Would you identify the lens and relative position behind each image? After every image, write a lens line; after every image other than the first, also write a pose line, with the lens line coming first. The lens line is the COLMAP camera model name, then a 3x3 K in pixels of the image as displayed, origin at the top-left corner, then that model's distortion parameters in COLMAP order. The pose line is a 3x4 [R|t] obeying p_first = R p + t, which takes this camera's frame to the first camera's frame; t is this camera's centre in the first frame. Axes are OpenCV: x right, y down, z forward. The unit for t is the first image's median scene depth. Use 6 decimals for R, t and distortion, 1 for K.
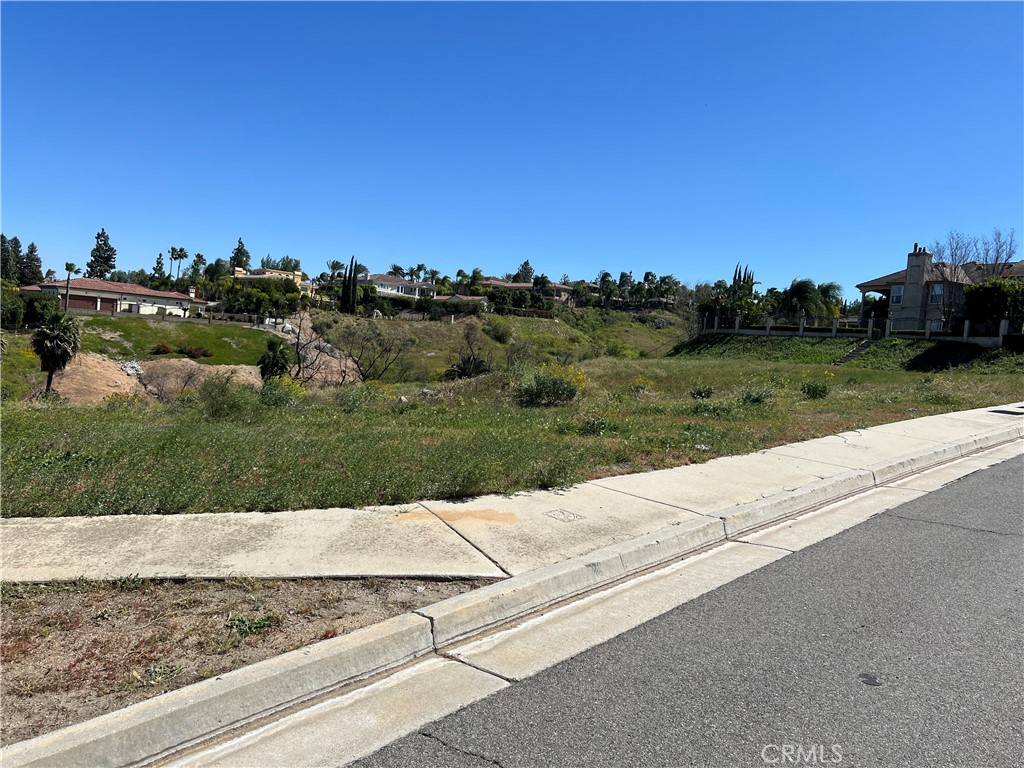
lens RADIAL K [[766.6, 0, 507.8], [0, 766.6, 389.8], [0, 0, 1]] dist [0.059061, -0.067704]
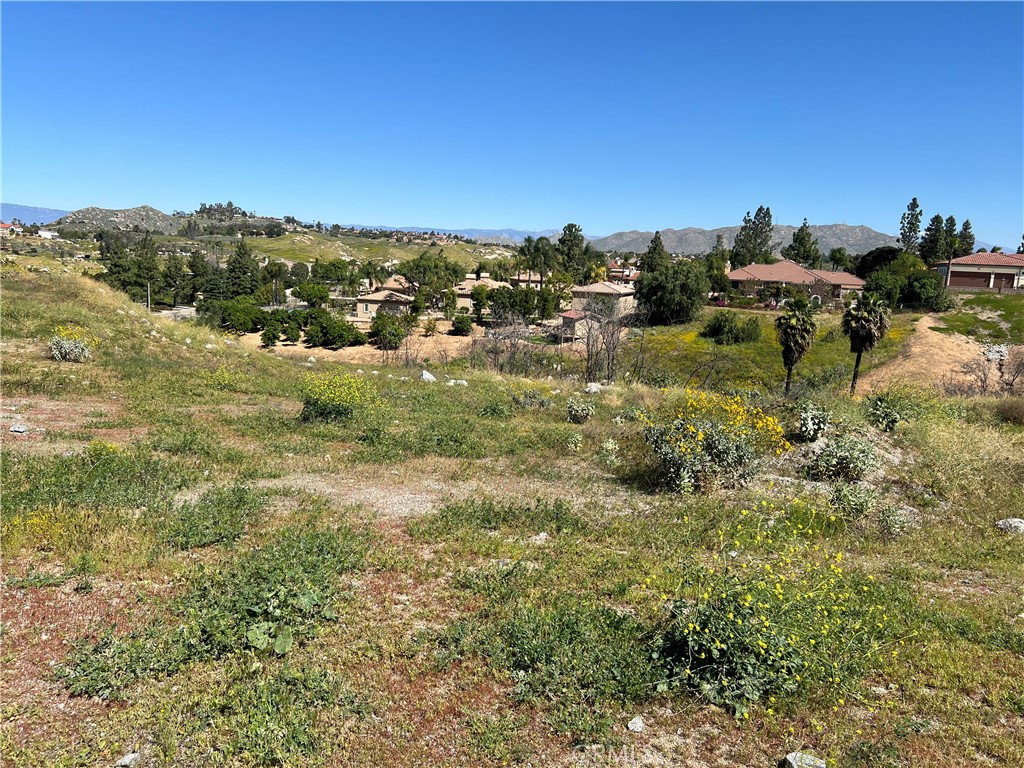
lens RADIAL K [[765.4, 0, 509.8], [0, 765.4, 383.9], [0, 0, 1]] dist [0.071582, -0.092807]
pose [[0.428939, 0.080059, -0.899779, 0.054860], [-0.062765, 0.996299, 0.058725, -0.008008], [0.901150, 0.031285, 0.432376, 0.102788]]
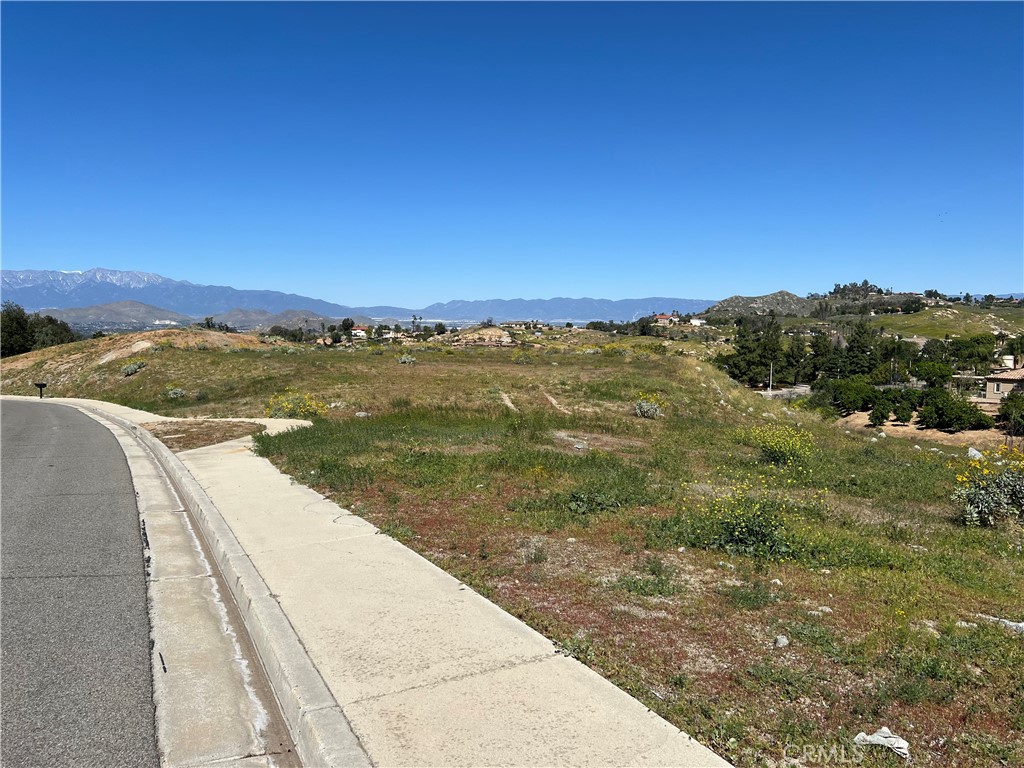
lens RADIAL K [[766.6, 0, 507.8], [0, 766.6, 389.8], [0, 0, 1]] dist [0.059061, -0.067704]
pose [[-0.324547, -0.004274, -0.945860, 0.089179], [-0.087044, 0.995881, 0.025367, -0.007642], [0.941856, 0.090564, -0.323582, 0.121539]]
